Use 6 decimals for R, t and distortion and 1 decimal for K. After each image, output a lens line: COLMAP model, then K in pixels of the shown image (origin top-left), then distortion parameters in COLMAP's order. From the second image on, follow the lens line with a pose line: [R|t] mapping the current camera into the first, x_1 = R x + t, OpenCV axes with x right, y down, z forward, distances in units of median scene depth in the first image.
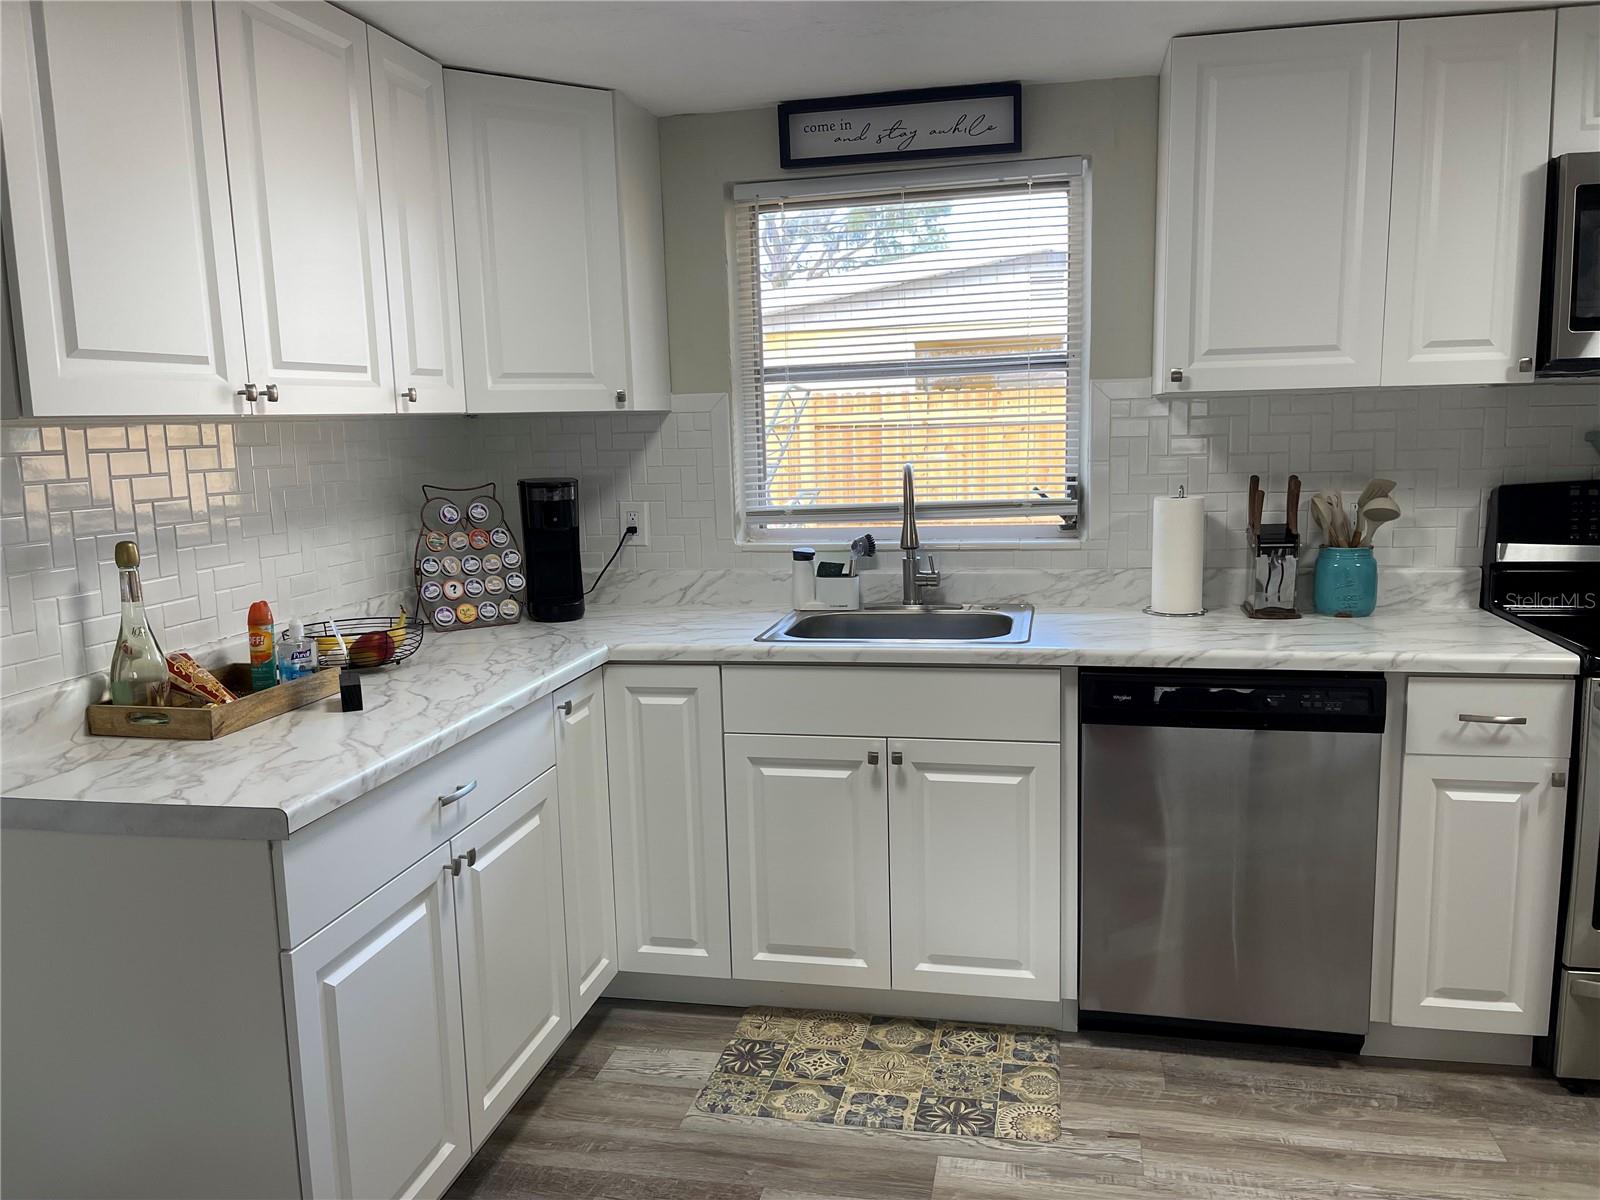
lens RADIAL K [[1209.0, 0, 797.3], [0, 1209.0, 602.6], [0, 0, 1]] dist [0.050461, -0.048028]
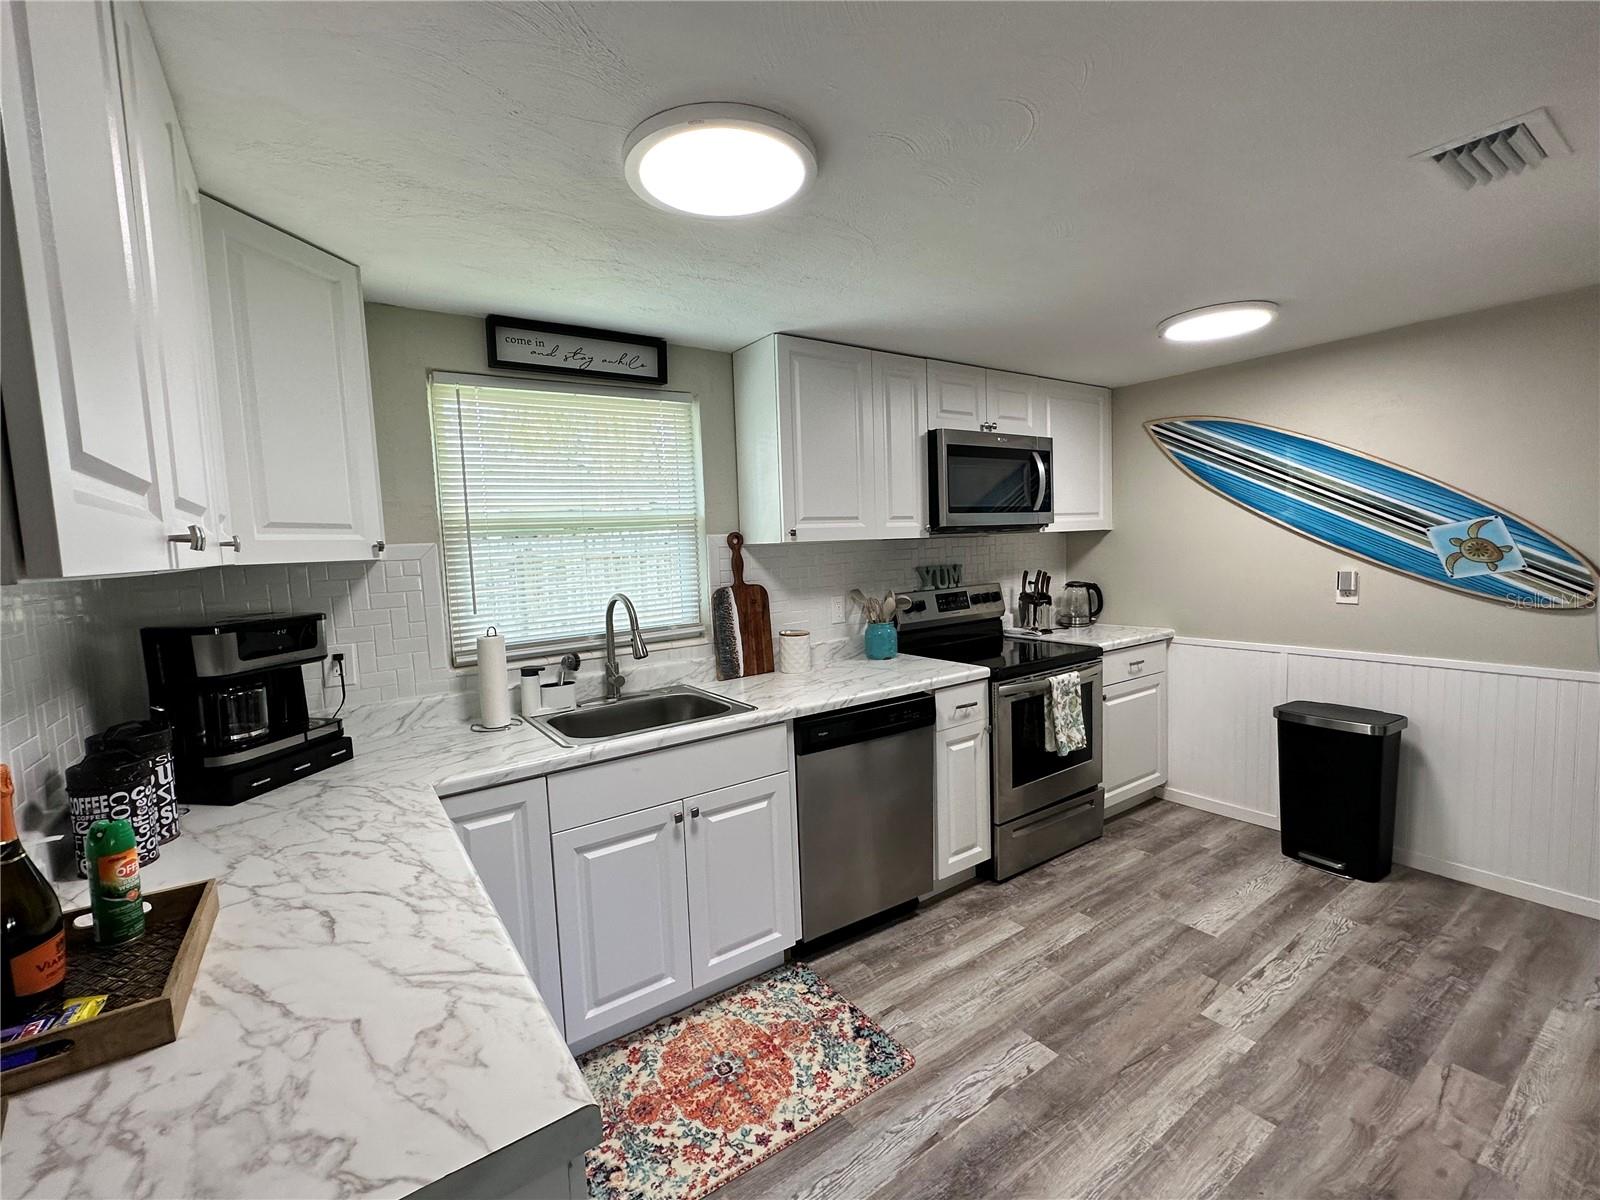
lens RADIAL K [[694.7, 0, 804.8], [0, 694.7, 598.9], [0, 0, 1]] dist [-0.003496, 0.000575]
pose [[0.683279, -0.059742, 0.727710, -0.379661], [0.130877, 0.990527, -0.041568, -0.057031], [-0.718333, 0.123643, 0.684625, 0.363700]]
